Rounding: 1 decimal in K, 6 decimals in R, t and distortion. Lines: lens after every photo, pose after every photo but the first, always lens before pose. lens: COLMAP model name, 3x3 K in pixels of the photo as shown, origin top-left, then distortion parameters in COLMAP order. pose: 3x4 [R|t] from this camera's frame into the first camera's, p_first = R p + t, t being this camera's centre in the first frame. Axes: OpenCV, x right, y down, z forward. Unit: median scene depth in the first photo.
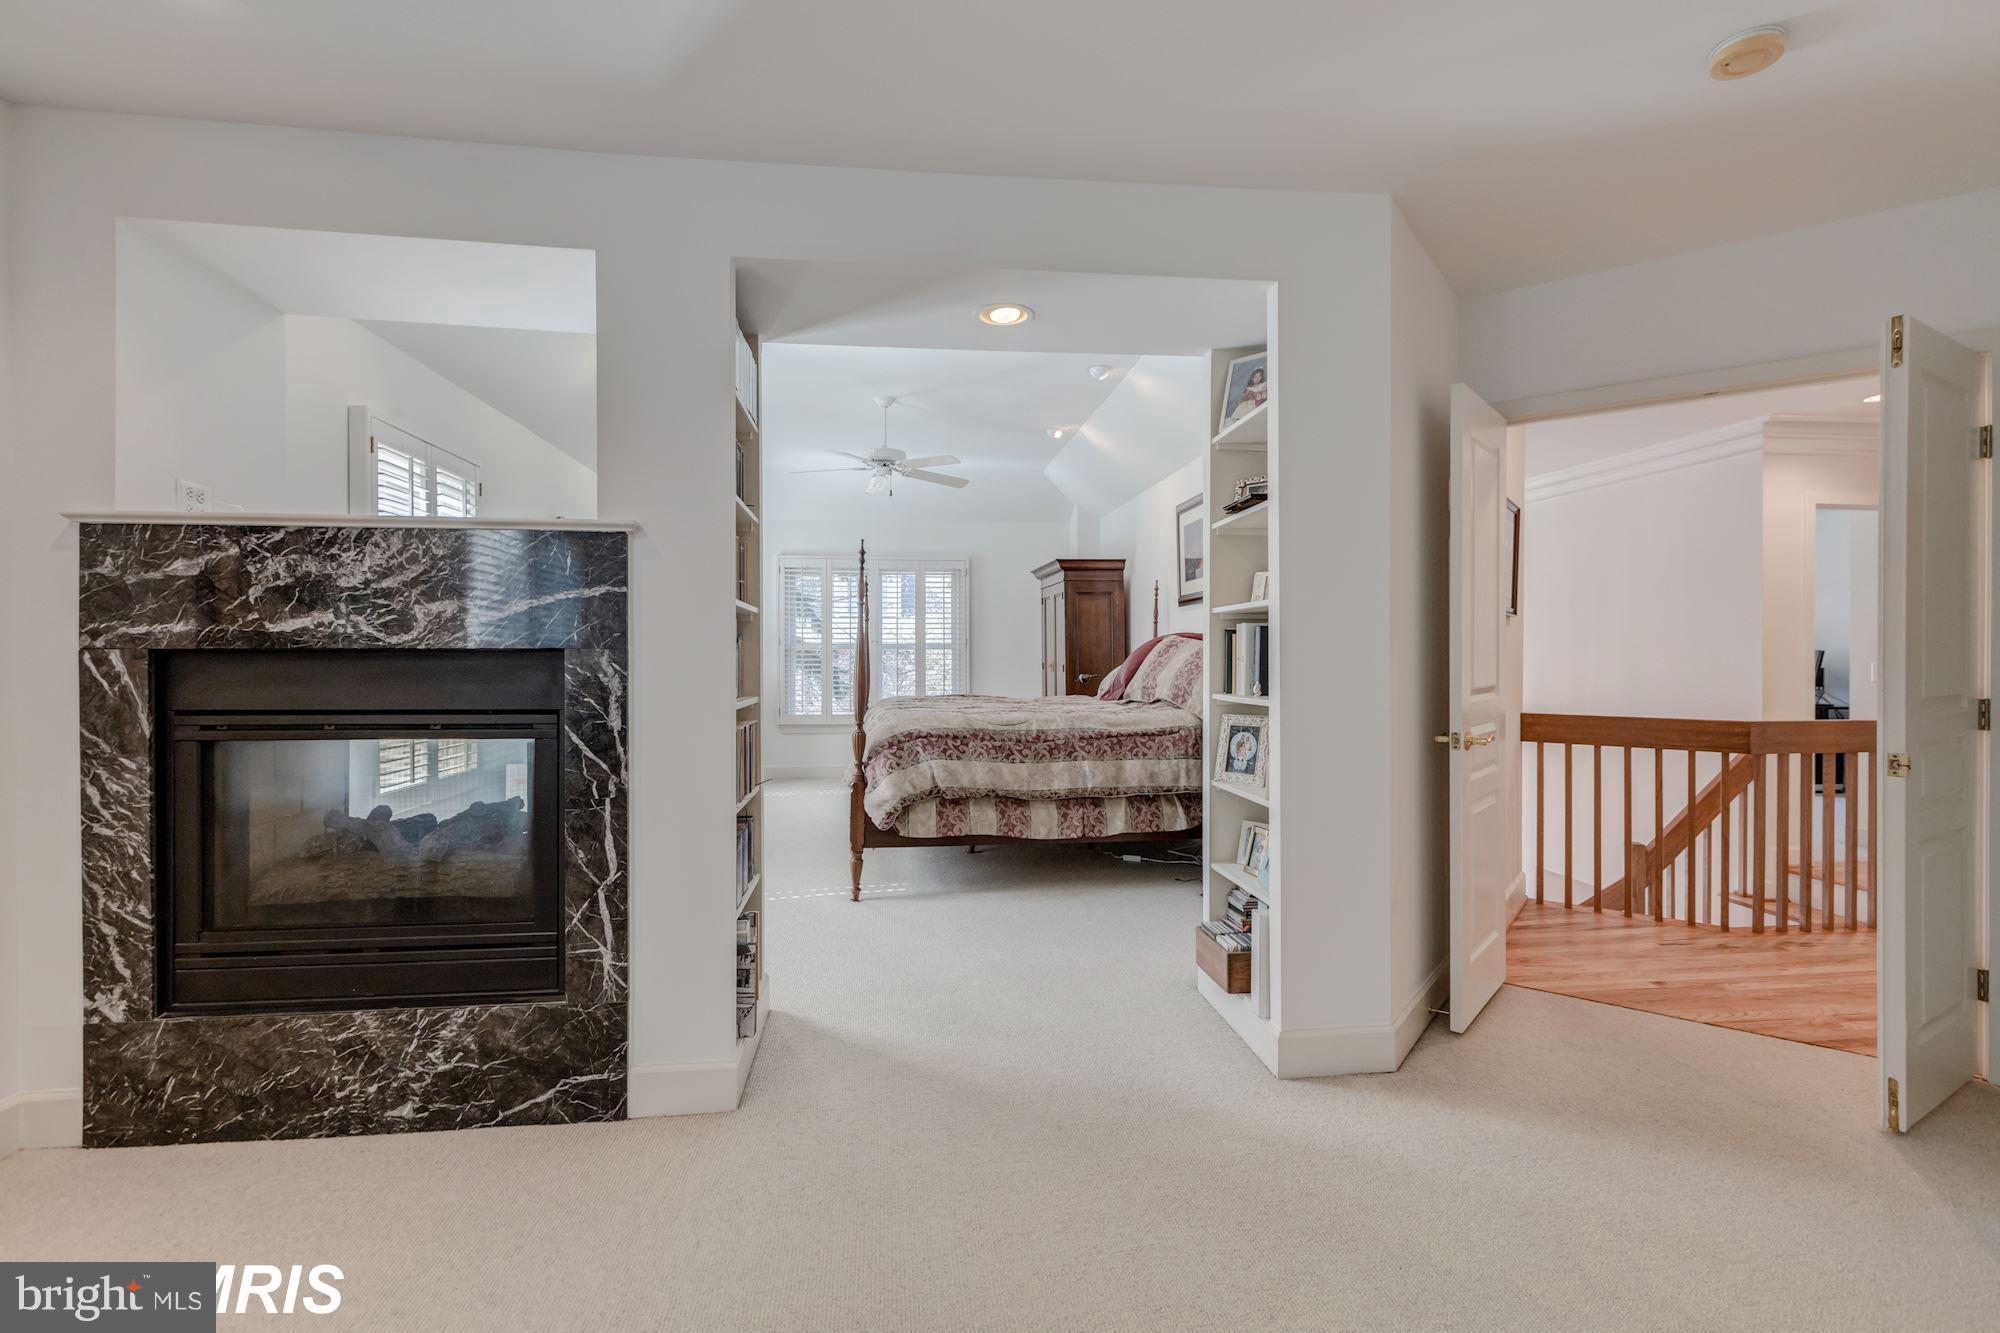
lens RADIAL K [[903.0, 0, 991.1], [0, 903.0, 659.2], [0, 0, 1]] dist [-0.001653, -0.000420]
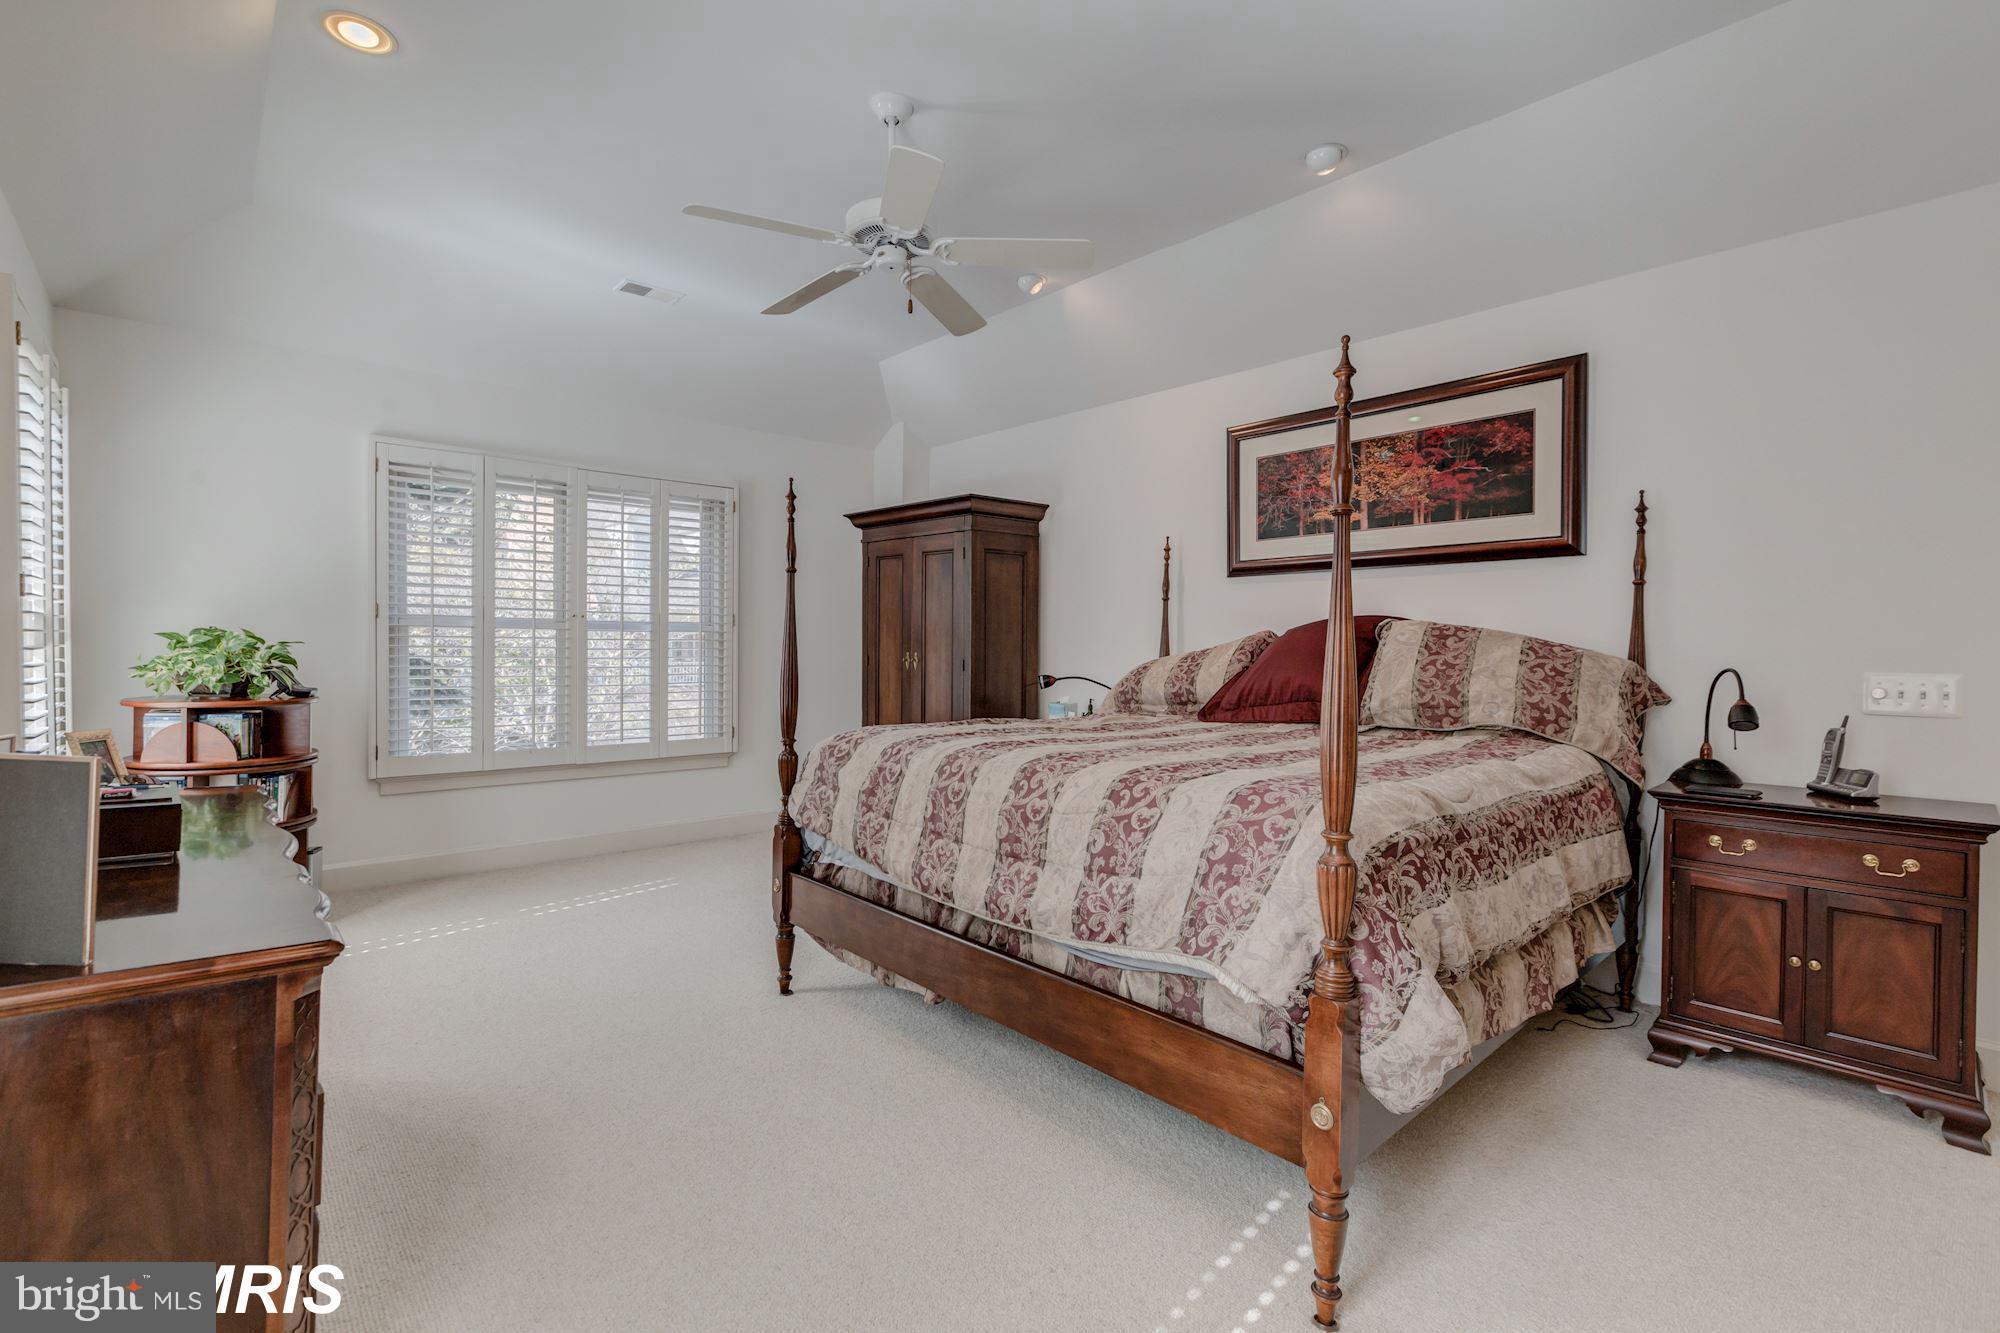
lens RADIAL K [[903.0, 0, 991.1], [0, 903.0, 659.2], [0, 0, 1]] dist [-0.001653, -0.000420]
pose [[0.817067, -0.001788, 0.576540, -0.276318], [-0.008318, 0.999855, 0.014889, -0.003591], [-0.576483, -0.016961, 0.816933, 0.455937]]
